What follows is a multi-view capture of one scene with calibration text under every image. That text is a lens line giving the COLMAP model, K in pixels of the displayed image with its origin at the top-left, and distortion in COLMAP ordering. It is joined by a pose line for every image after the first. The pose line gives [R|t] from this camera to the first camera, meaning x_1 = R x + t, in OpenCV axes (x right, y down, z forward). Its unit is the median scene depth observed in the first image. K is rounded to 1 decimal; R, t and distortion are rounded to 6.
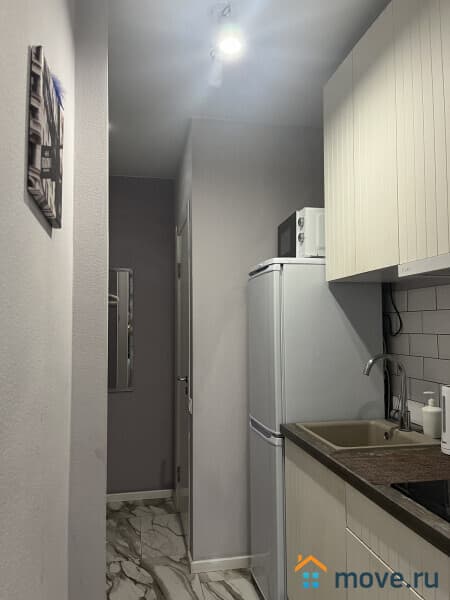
lens RADIAL K [[466.0, 0, 225.0], [0, 466.0, 300.0], [0, 0, 1]] dist [0.053396, -0.072265]
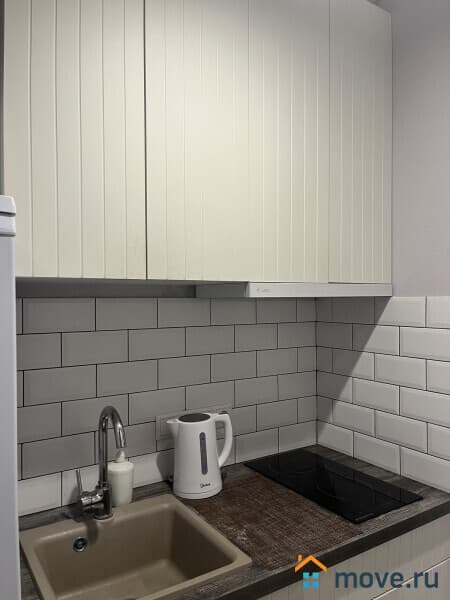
lens RADIAL K [[466.0, 0, 225.0], [0, 466.0, 300.0], [0, 0, 1]] dist [0.053396, -0.072265]
pose [[-0.377770, -0.000919, 0.925899, -0.358940], [-0.047307, 0.998713, -0.018311, -0.027870], [-0.924690, -0.050719, -0.377327, 1.336361]]
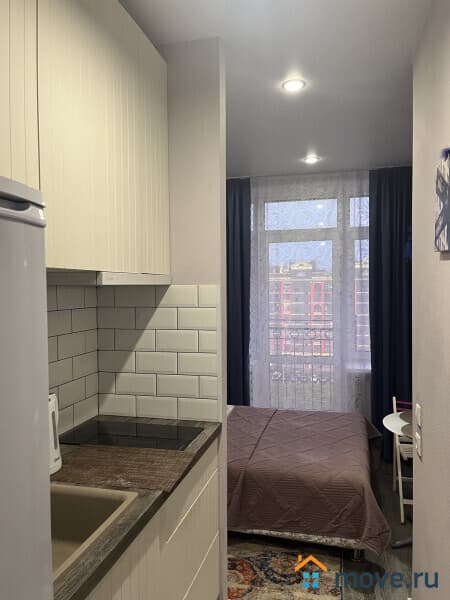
lens RADIAL K [[458.2, 0, 251.0], [0, 458.2, 300.7], [0, 0, 1]] dist [0.051730, 0.001010]
pose [[-0.933139, -0.010981, 0.359347, -0.223117], [-0.019021, 0.999641, -0.018848, -0.005465], [-0.359011, -0.024423, -0.933014, 1.764569]]
